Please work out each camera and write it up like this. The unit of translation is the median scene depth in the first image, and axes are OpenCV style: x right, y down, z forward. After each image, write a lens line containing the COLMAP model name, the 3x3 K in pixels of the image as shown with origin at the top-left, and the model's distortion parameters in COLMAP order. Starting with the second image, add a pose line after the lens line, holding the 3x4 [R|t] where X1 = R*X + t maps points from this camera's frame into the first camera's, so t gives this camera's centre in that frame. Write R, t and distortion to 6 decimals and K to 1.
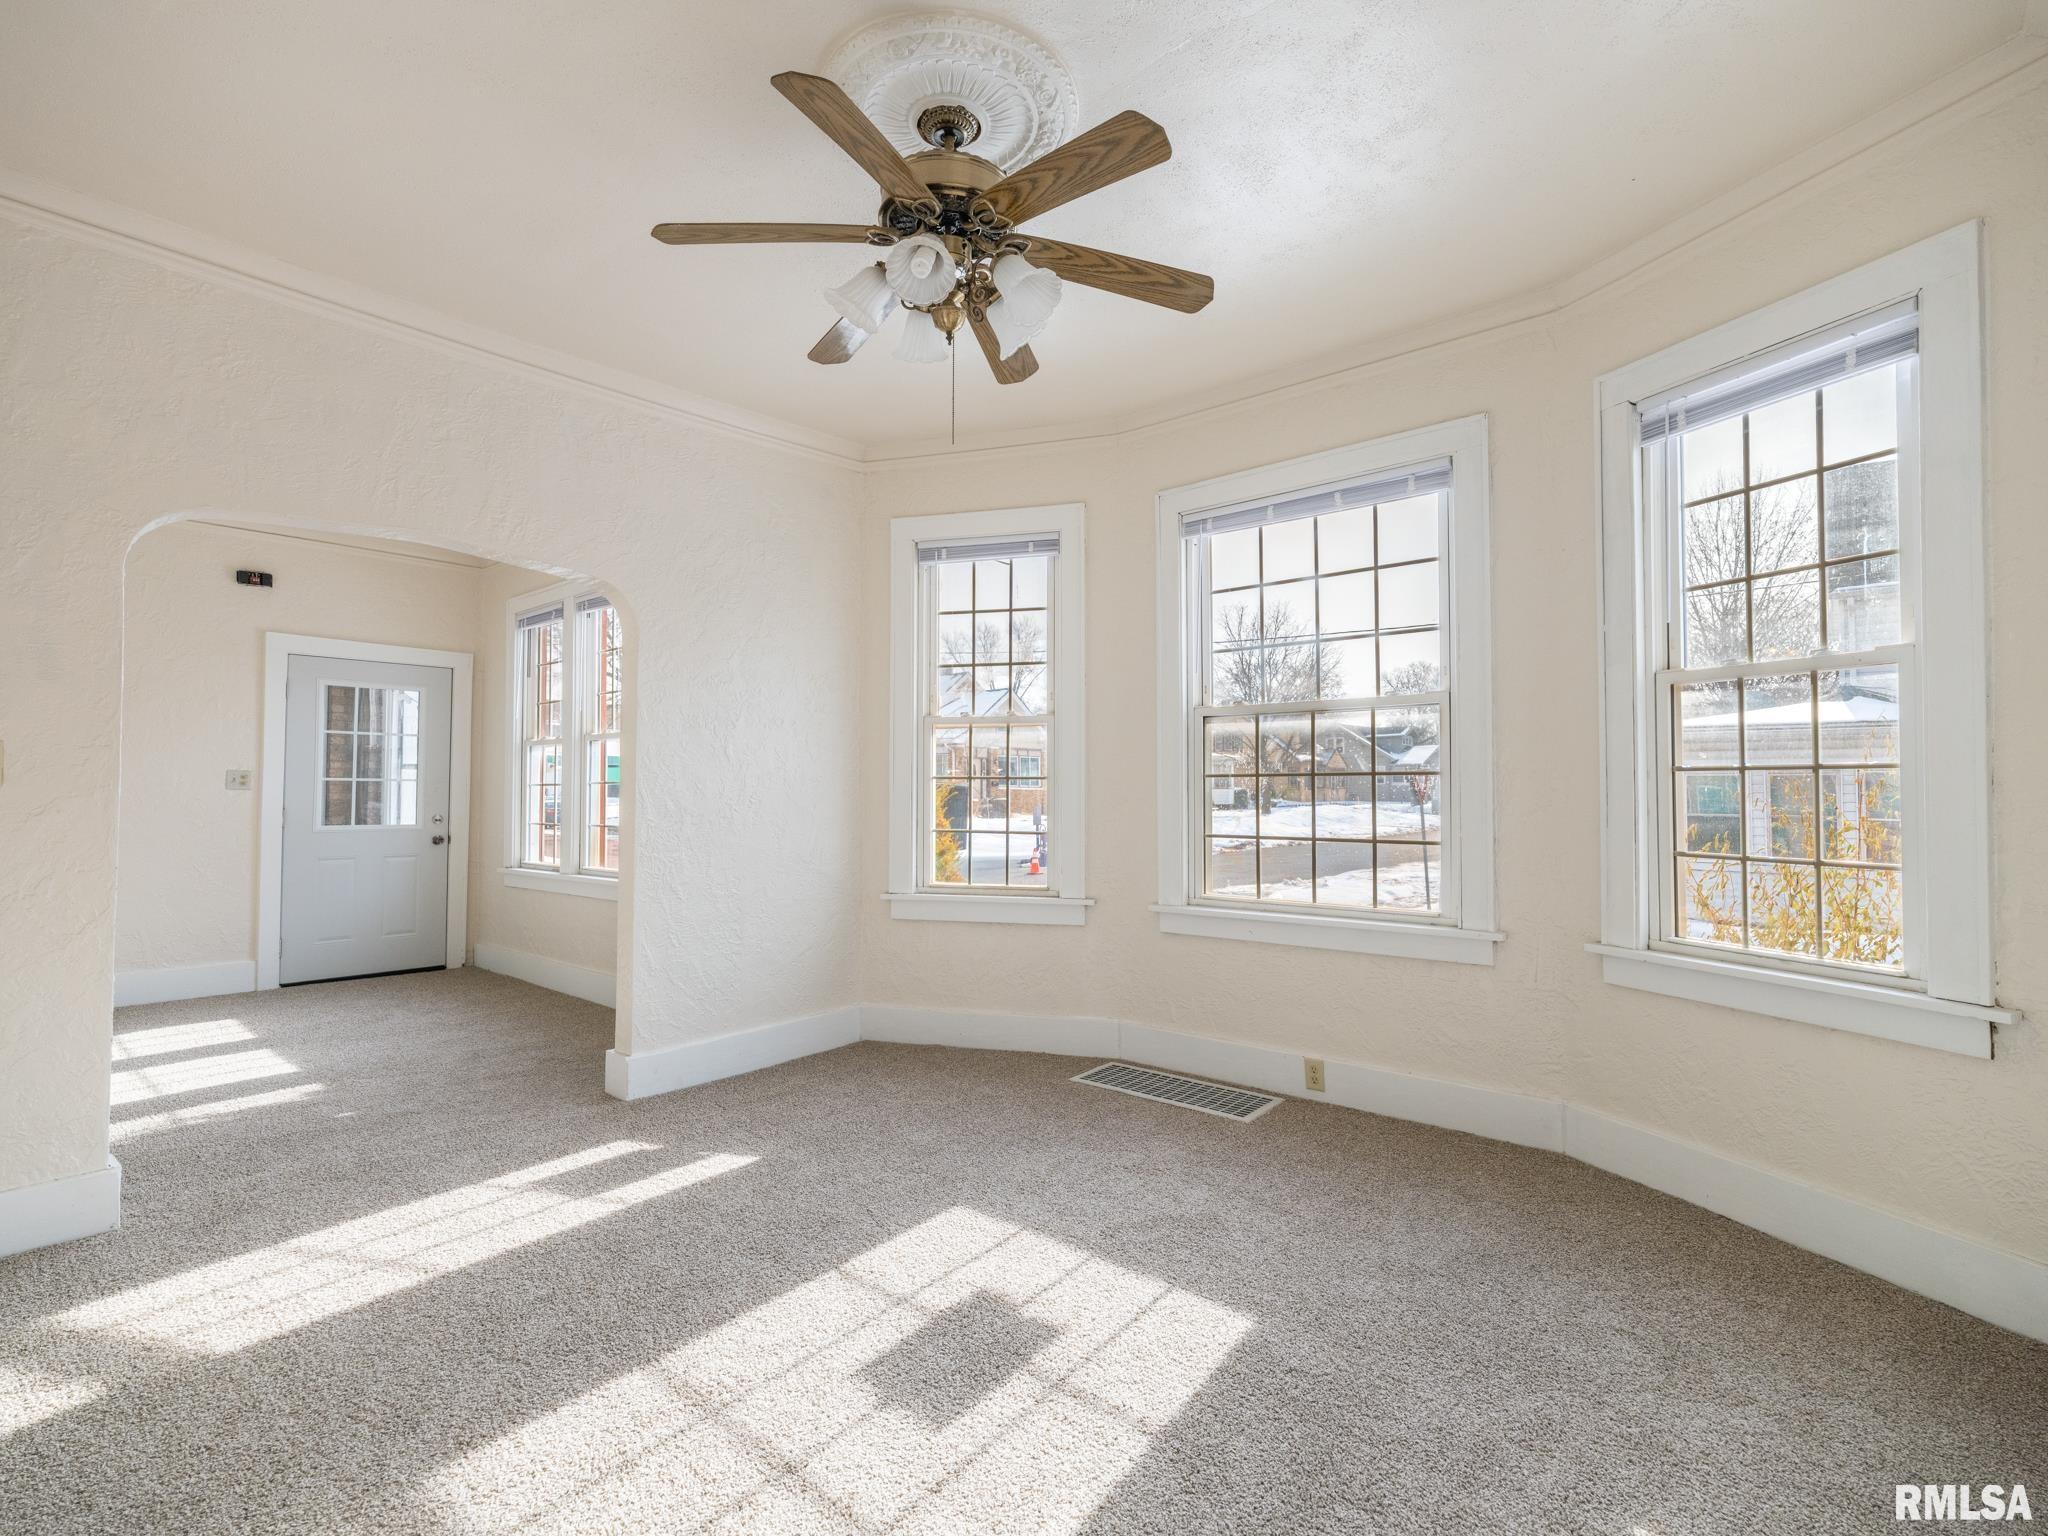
lens RADIAL K [[960.3, 0, 1025.3], [0, 960.3, 762.3], [0, 0, 1]] dist [-0.000814, 0.000870]
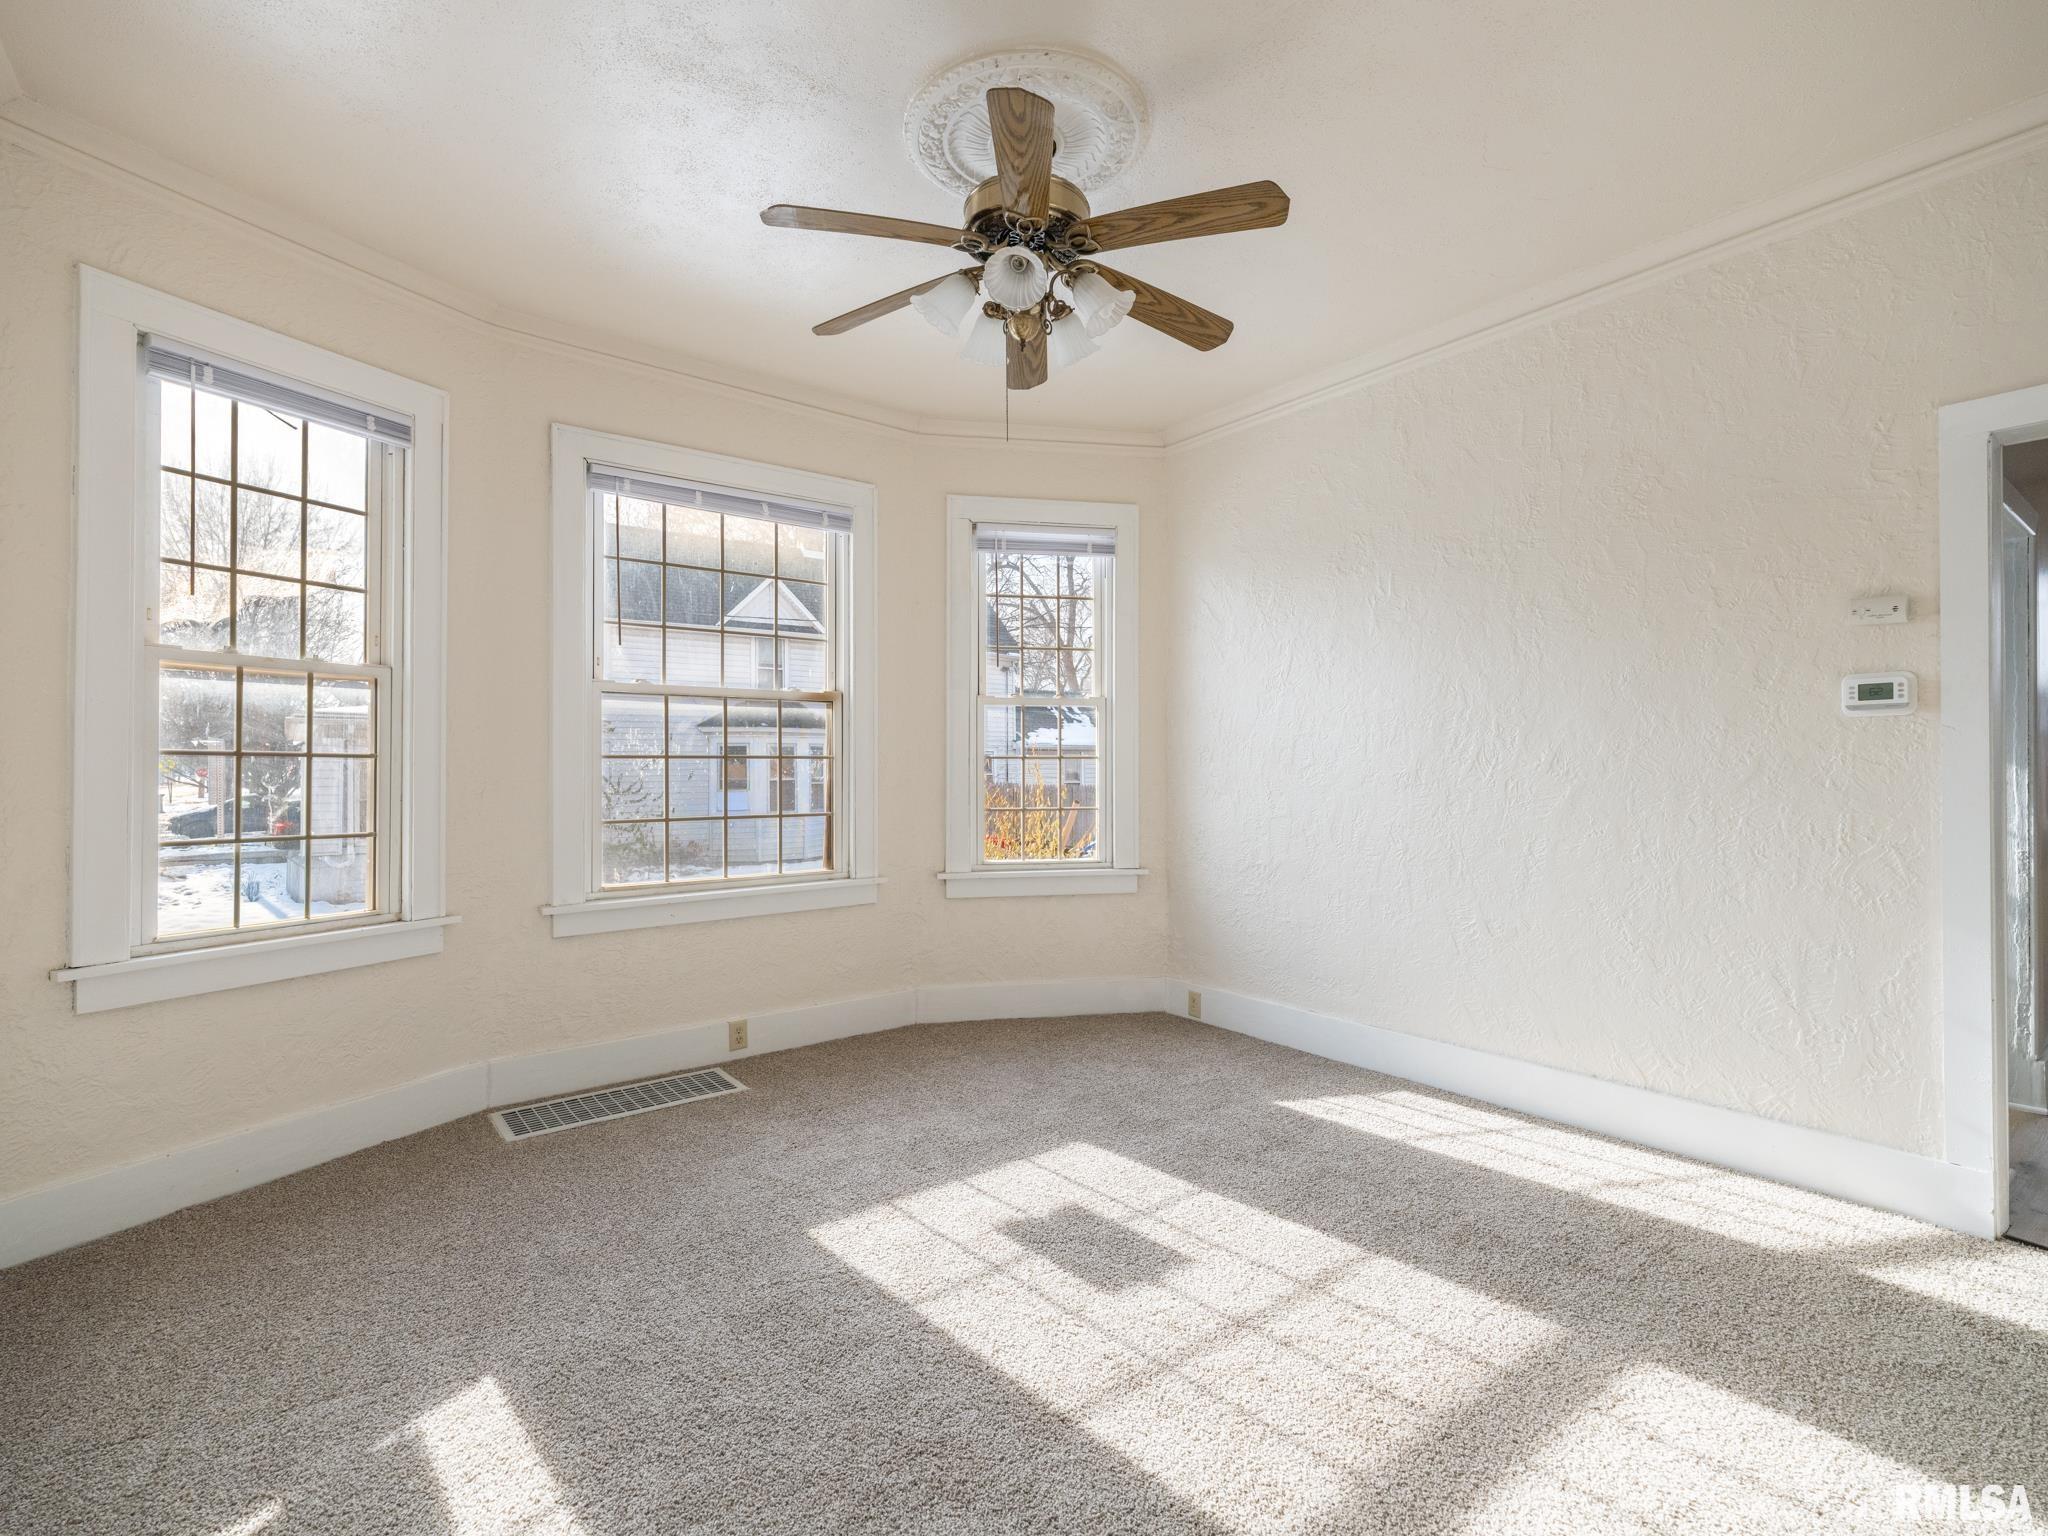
lens RADIAL K [[960.3, 0, 1013.5], [0, 960.3, 765.2], [0, 0, 1]] dist [-0.000814, 0.000870]
pose [[0.206143, 0.005221, 0.978508, -0.789785], [-0.024366, 0.999703, -0.000201, 0.016015], [-0.978218, -0.023801, 0.206209, 0.547256]]
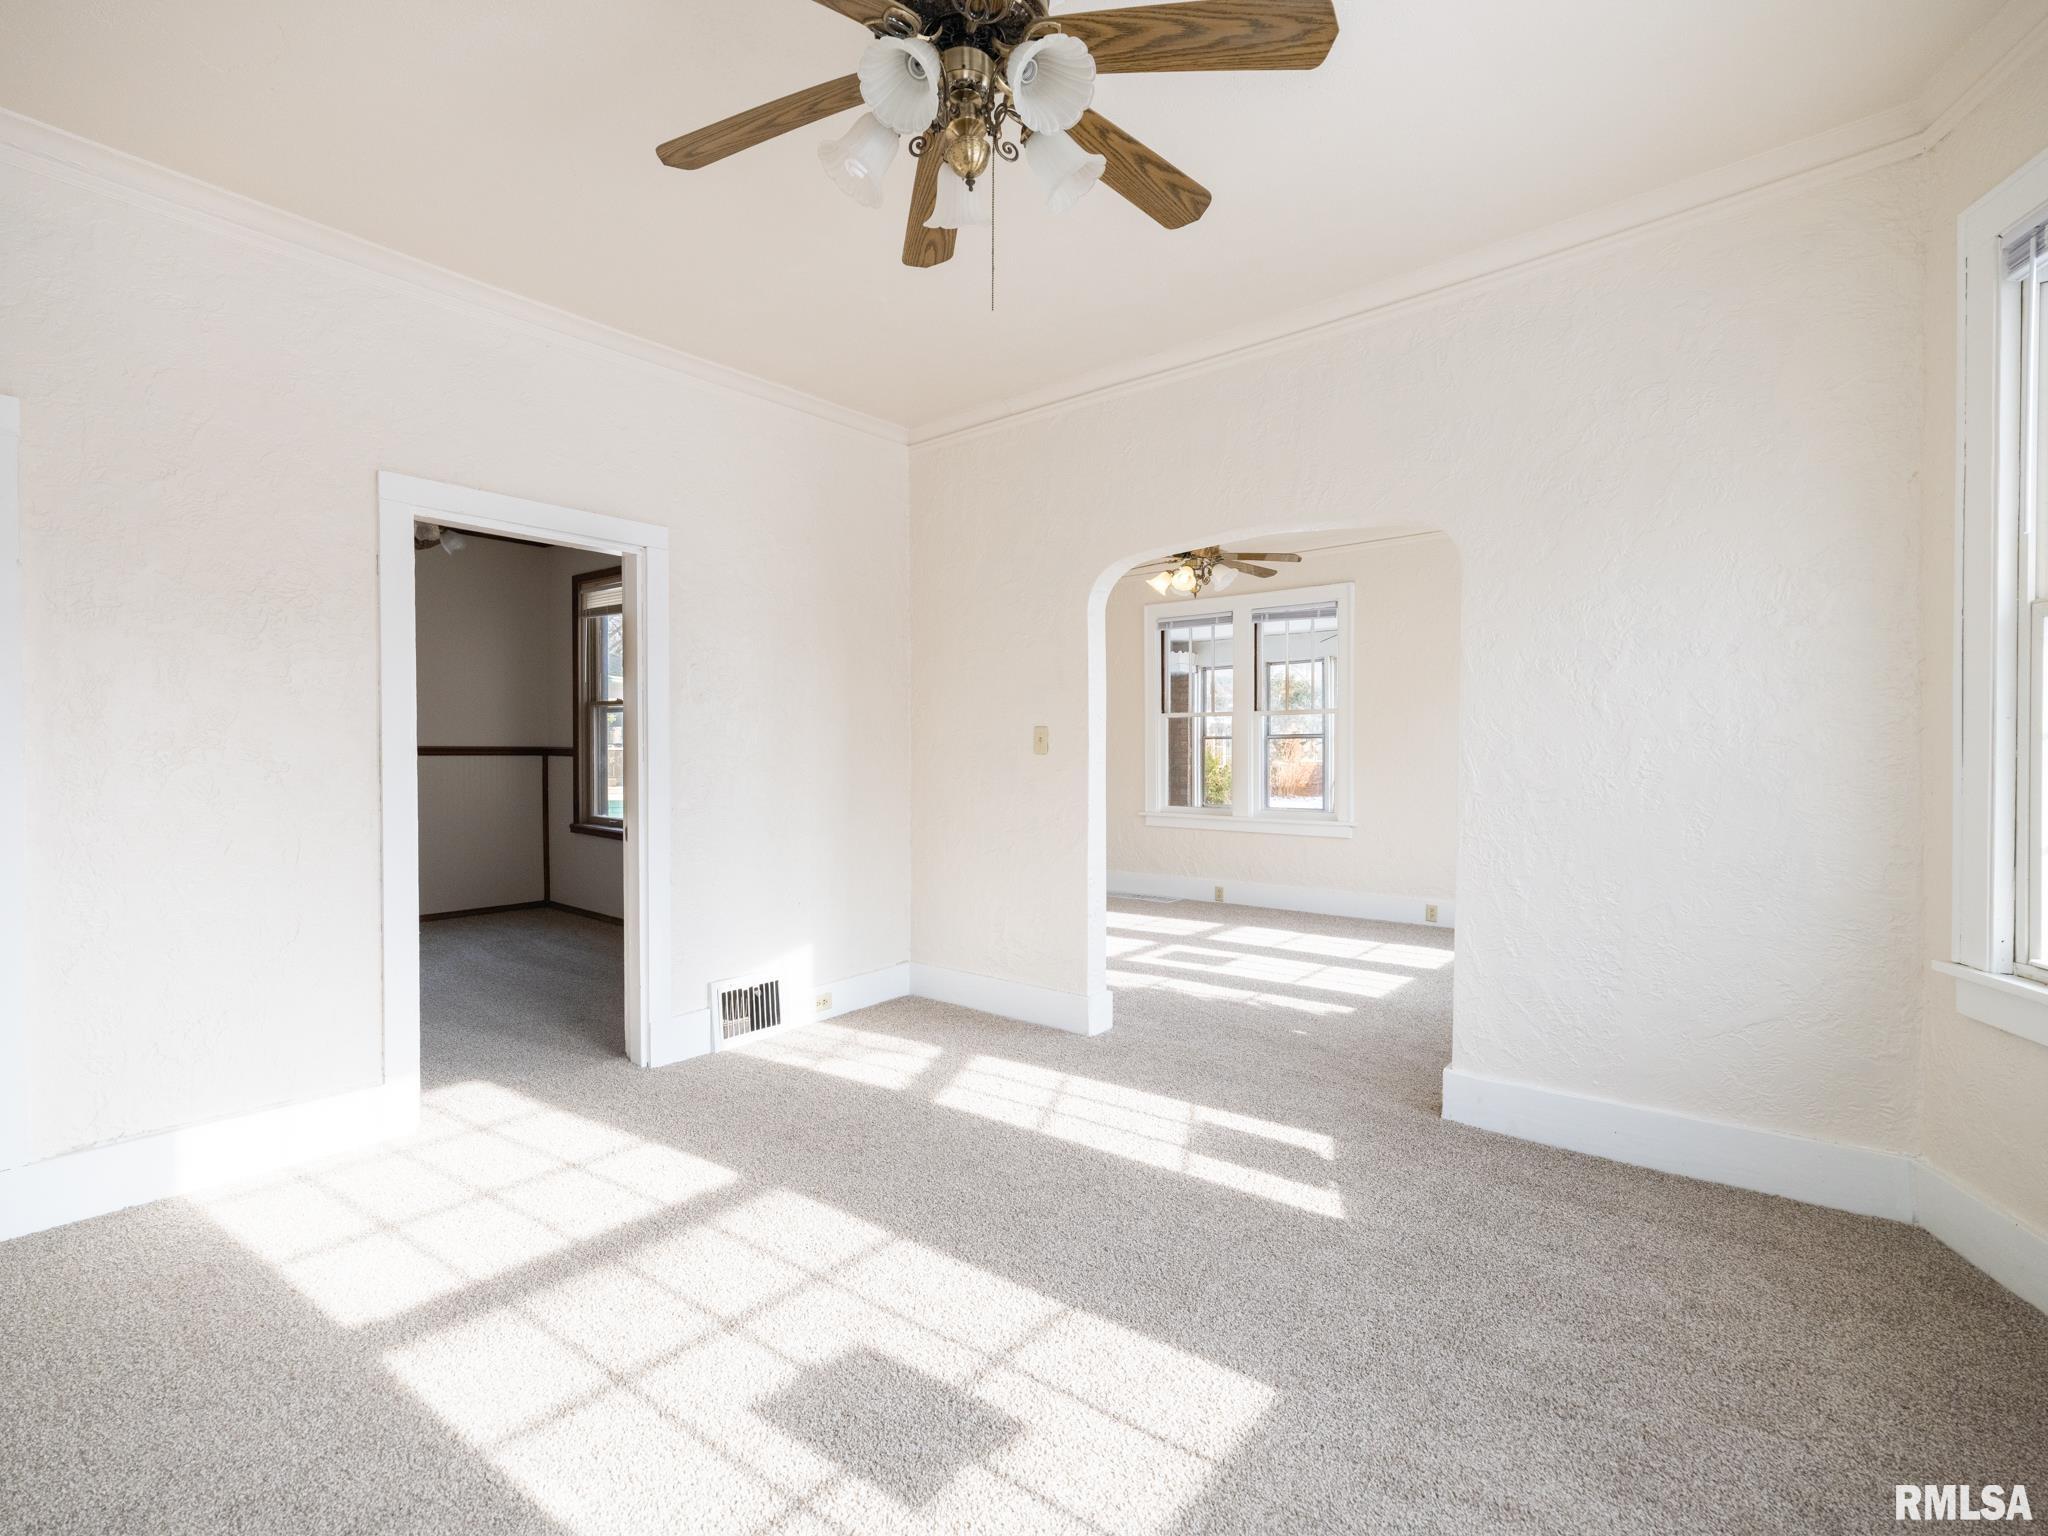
lens RADIAL K [[960.3, 0, 1025.9], [0, 960.3, 766.0], [0, 0, 1]] dist [-0.000814, 0.000870]
pose [[0.031032, 0.017262, -0.999369, 0.499898], [0.029642, 0.999395, 0.018183, 0.011606], [0.999079, -0.030188, 0.030501, 0.708050]]
